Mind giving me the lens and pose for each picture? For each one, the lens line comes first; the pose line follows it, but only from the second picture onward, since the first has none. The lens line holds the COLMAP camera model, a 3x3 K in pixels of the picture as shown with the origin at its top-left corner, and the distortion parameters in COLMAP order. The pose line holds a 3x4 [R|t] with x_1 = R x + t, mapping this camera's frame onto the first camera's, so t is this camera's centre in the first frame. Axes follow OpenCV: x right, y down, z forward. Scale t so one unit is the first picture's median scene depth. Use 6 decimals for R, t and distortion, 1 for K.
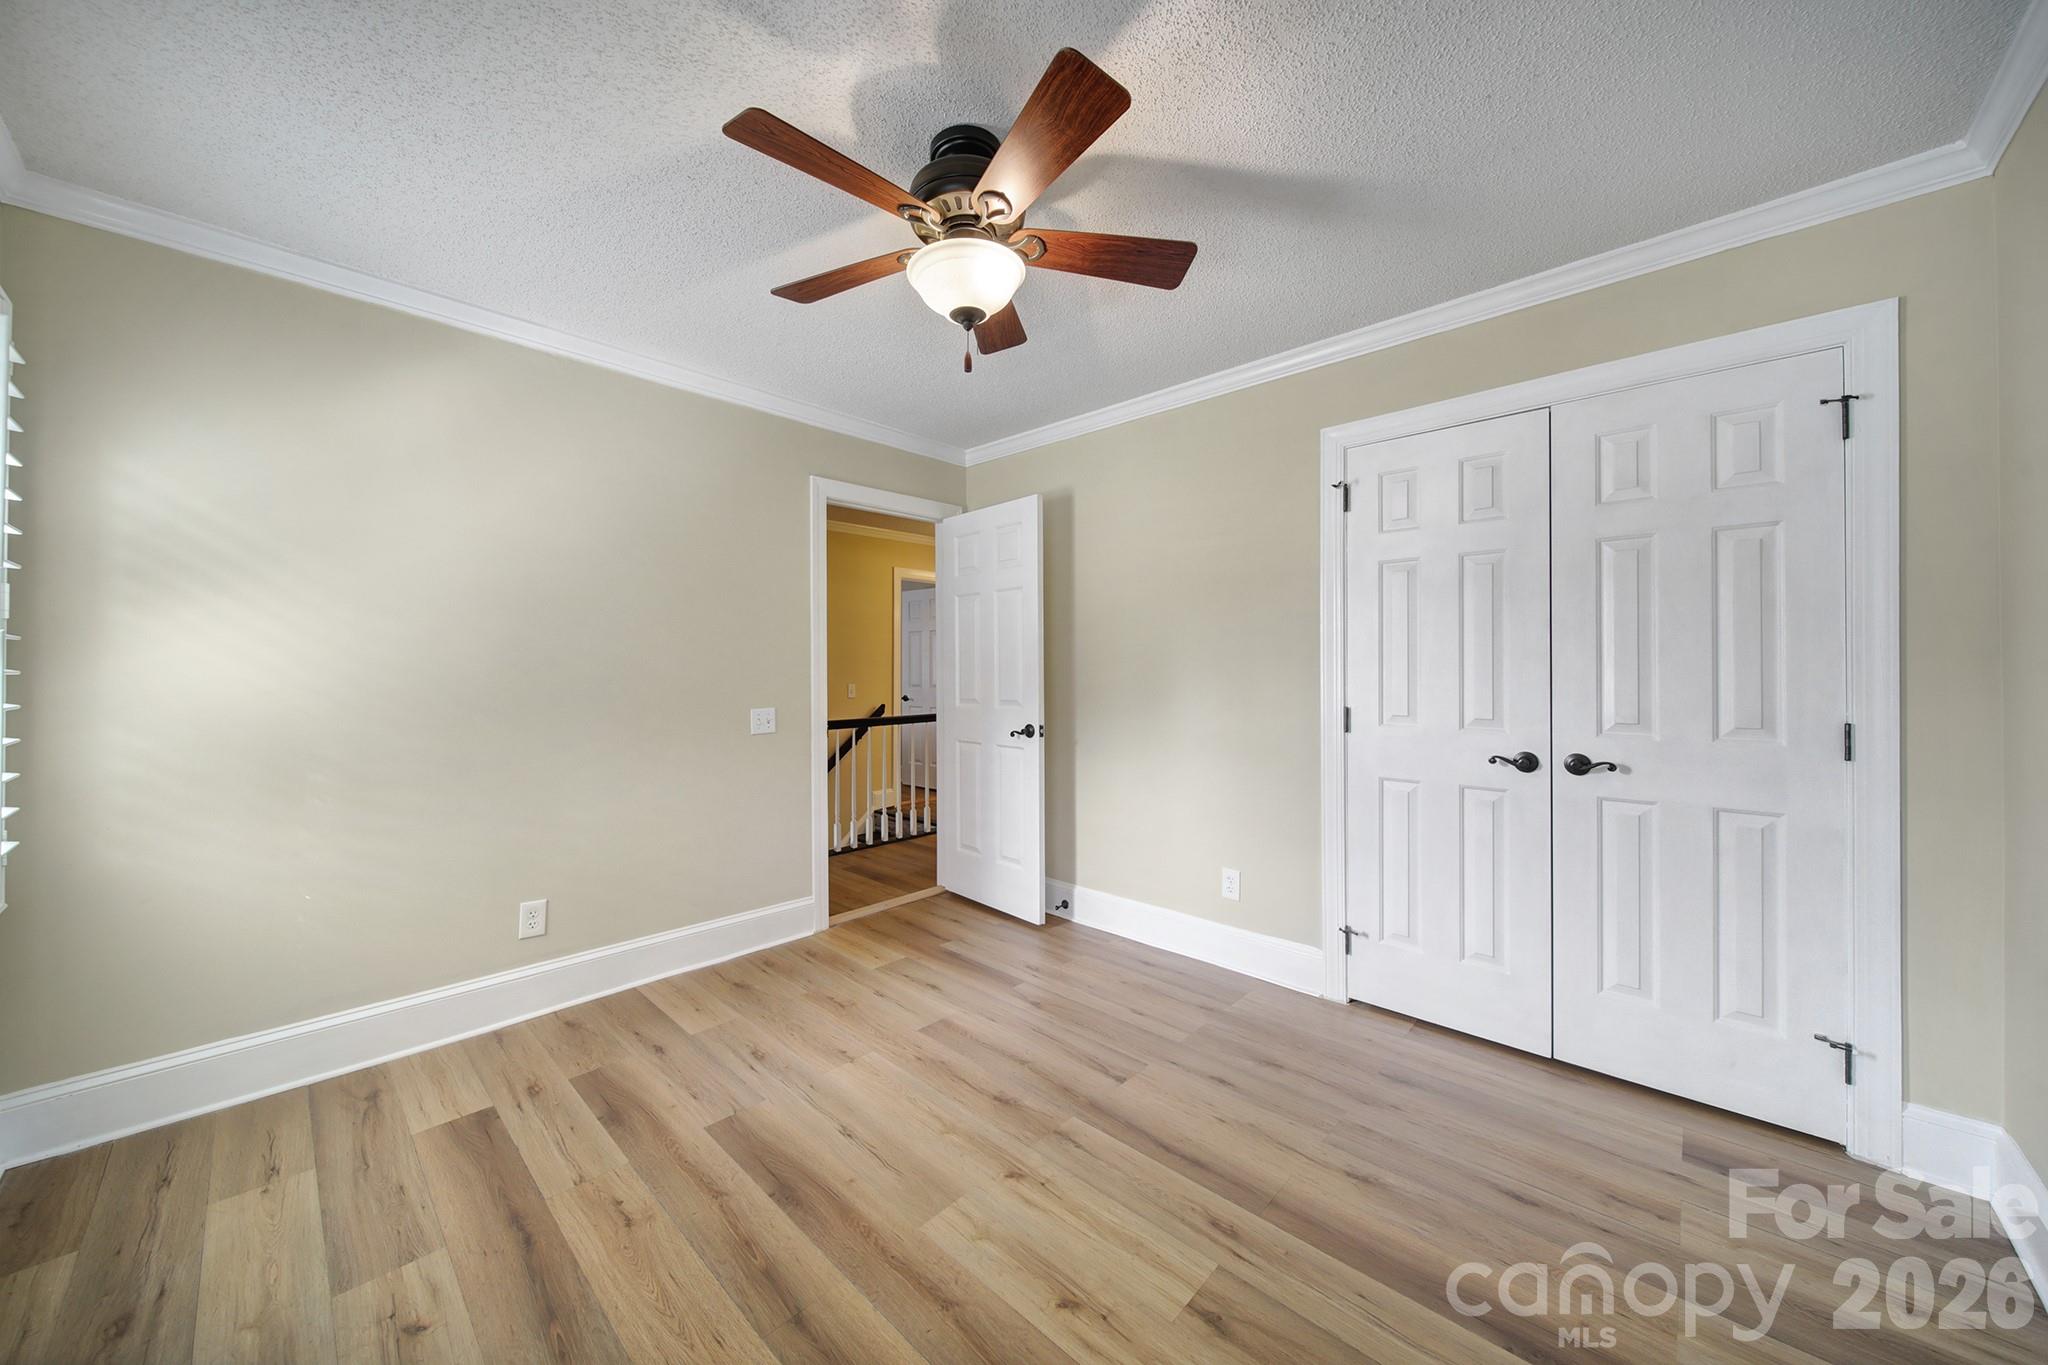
lens RADIAL K [[726.4, 0, 1026.1], [0, 726.4, 672.1], [0, 0, 1]] dist [-0.004238, -0.000472]
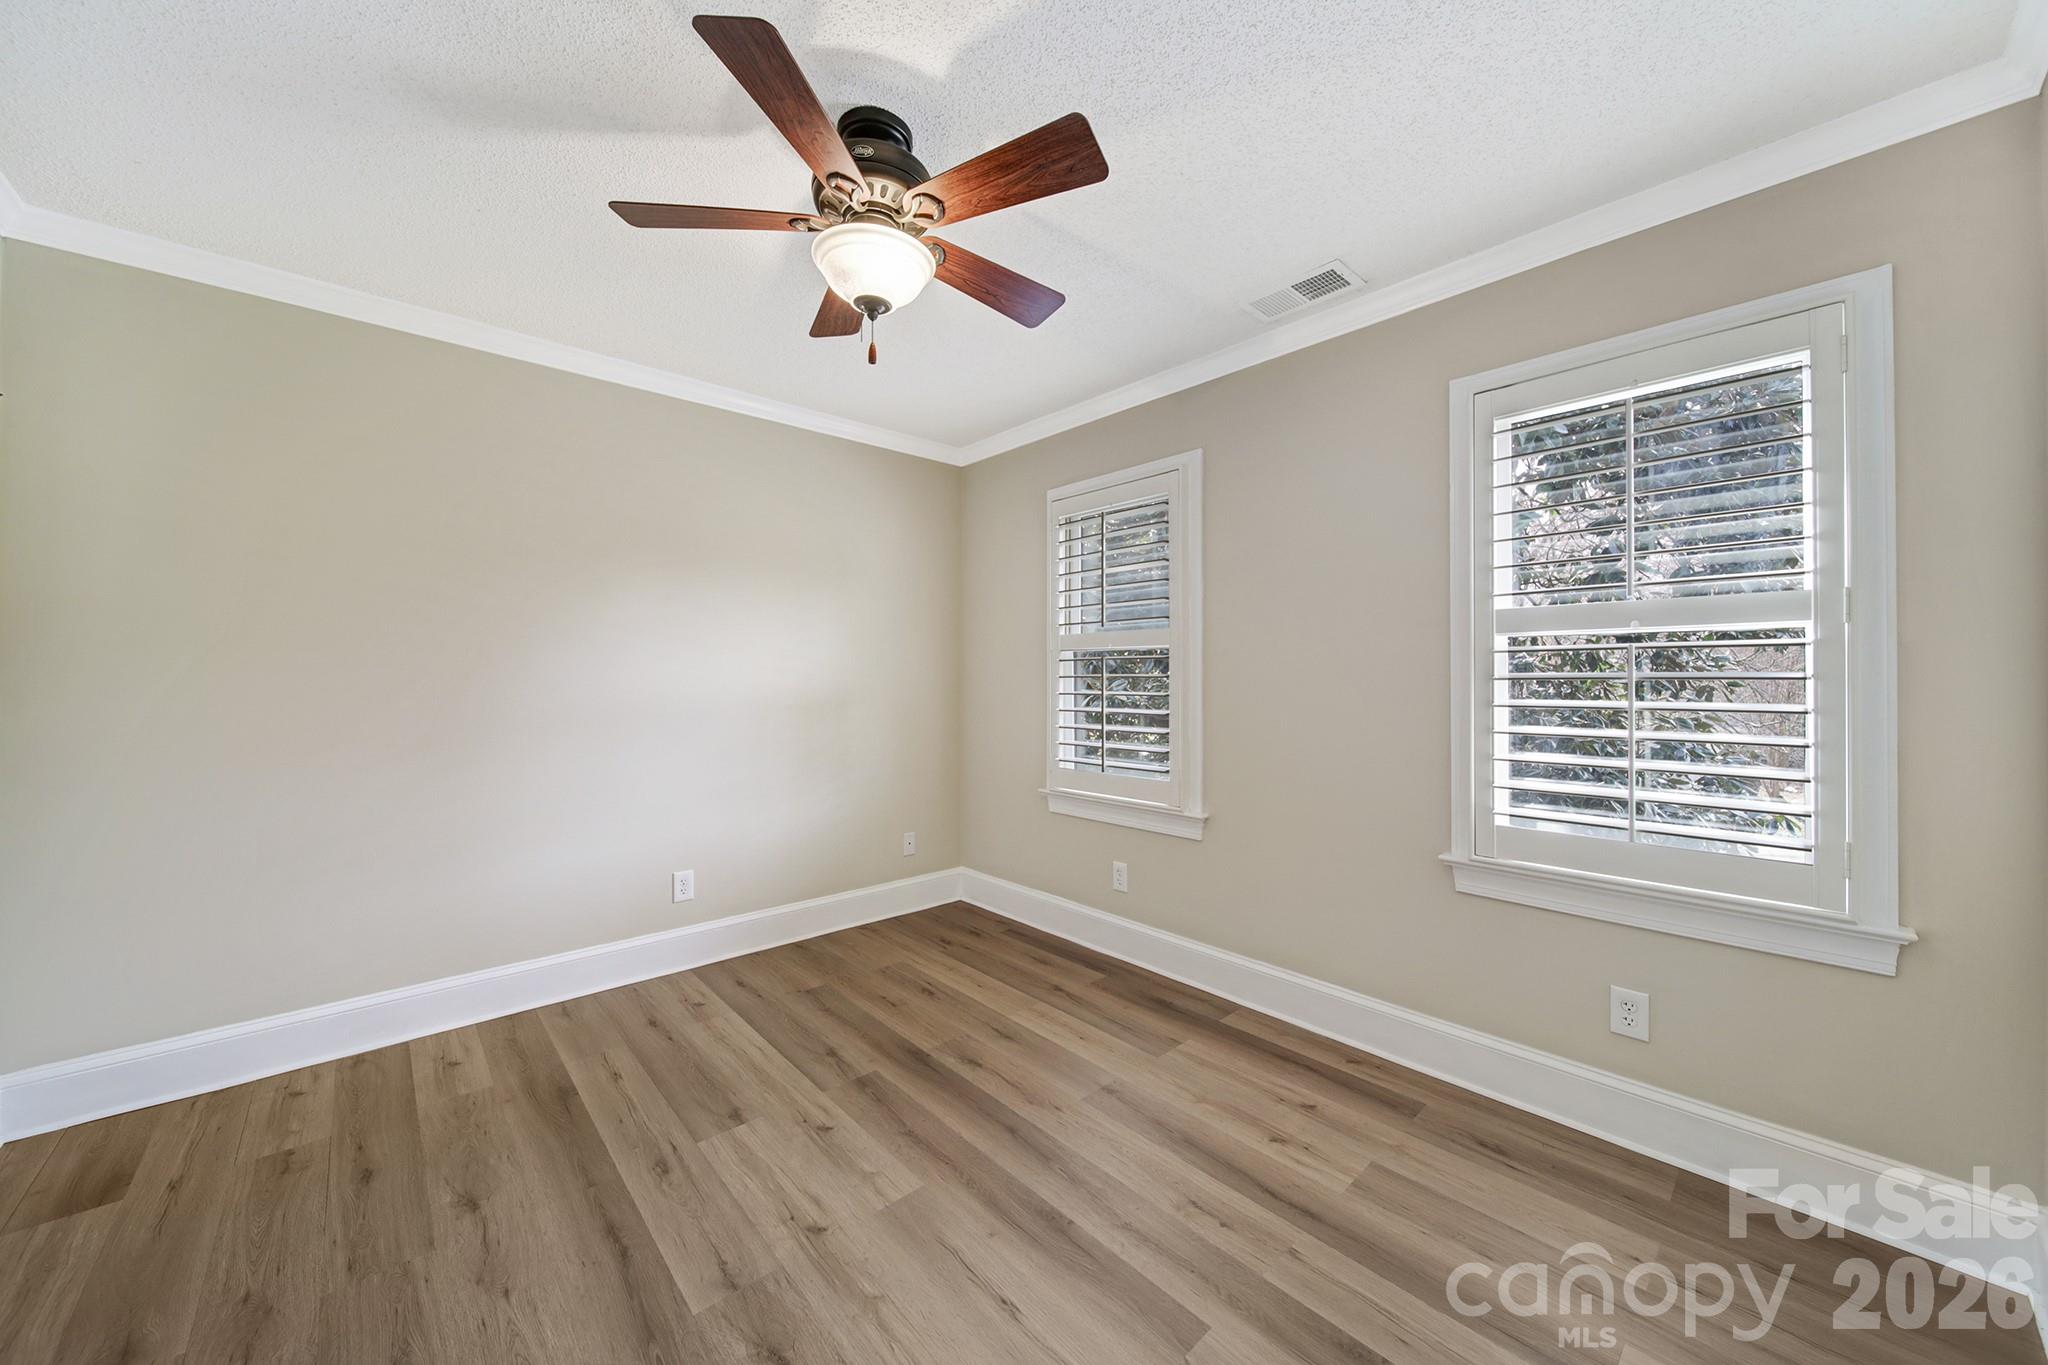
lens RADIAL K [[726.4, 0, 1020.5], [0, 726.4, 674.4], [0, 0, 1]] dist [-0.004238, -0.000472]
pose [[-0.996605, 0.000290, 0.082335, -0.375502], [0.000312, 1.000000, 0.000256, -0.012718], [-0.082335, 0.000281, -0.996605, 2.032588]]
